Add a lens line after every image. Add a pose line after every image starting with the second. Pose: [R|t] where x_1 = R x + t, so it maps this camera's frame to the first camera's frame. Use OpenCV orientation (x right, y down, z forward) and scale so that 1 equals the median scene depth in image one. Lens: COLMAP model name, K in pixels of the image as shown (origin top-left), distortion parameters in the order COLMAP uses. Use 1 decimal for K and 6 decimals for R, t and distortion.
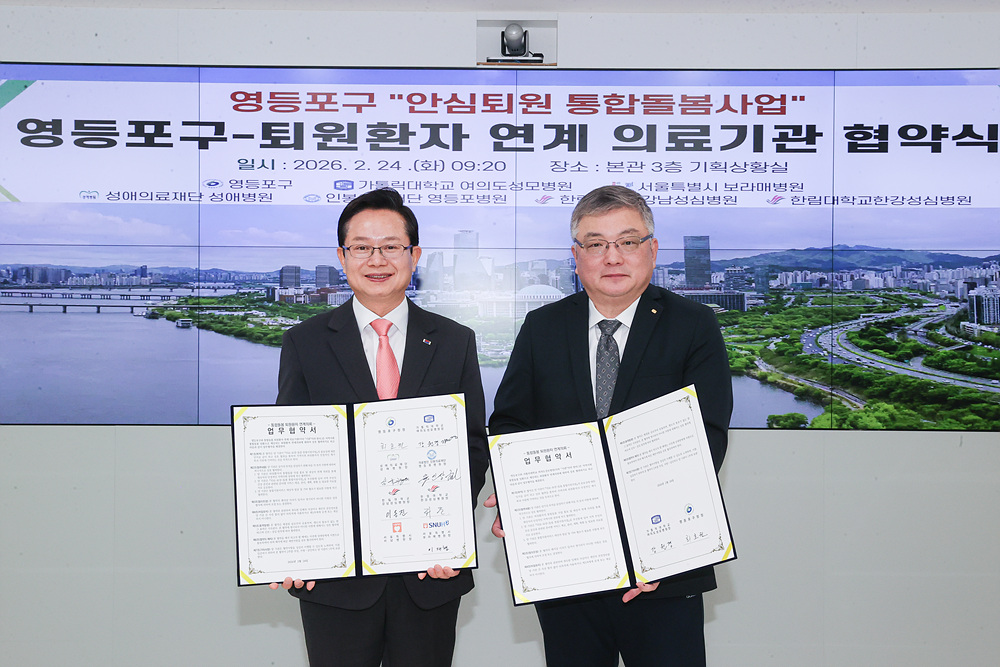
lens RADIAL K [[1453.8, 0, 494.3], [0, 1453.8, 337.3], [0, 0, 1]] dist [0.114826, 0.000000]
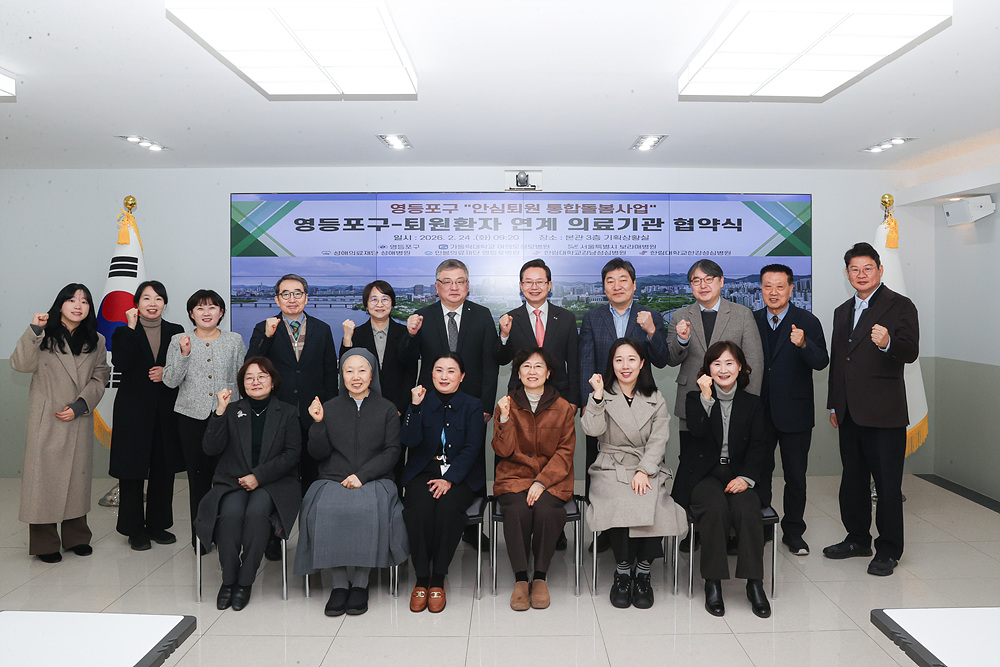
lens RADIAL K [[1445.5, 0, 502.1], [0, 1445.5, 333.4], [0, 0, 1]] dist [-0.007680, 0.000000]
pose [[0.999870, -0.008360, 0.013796, -0.047484], [0.008360, 0.999965, 0.000098, 0.023617], [-0.013796, 0.000018, 0.999905, -1.135709]]
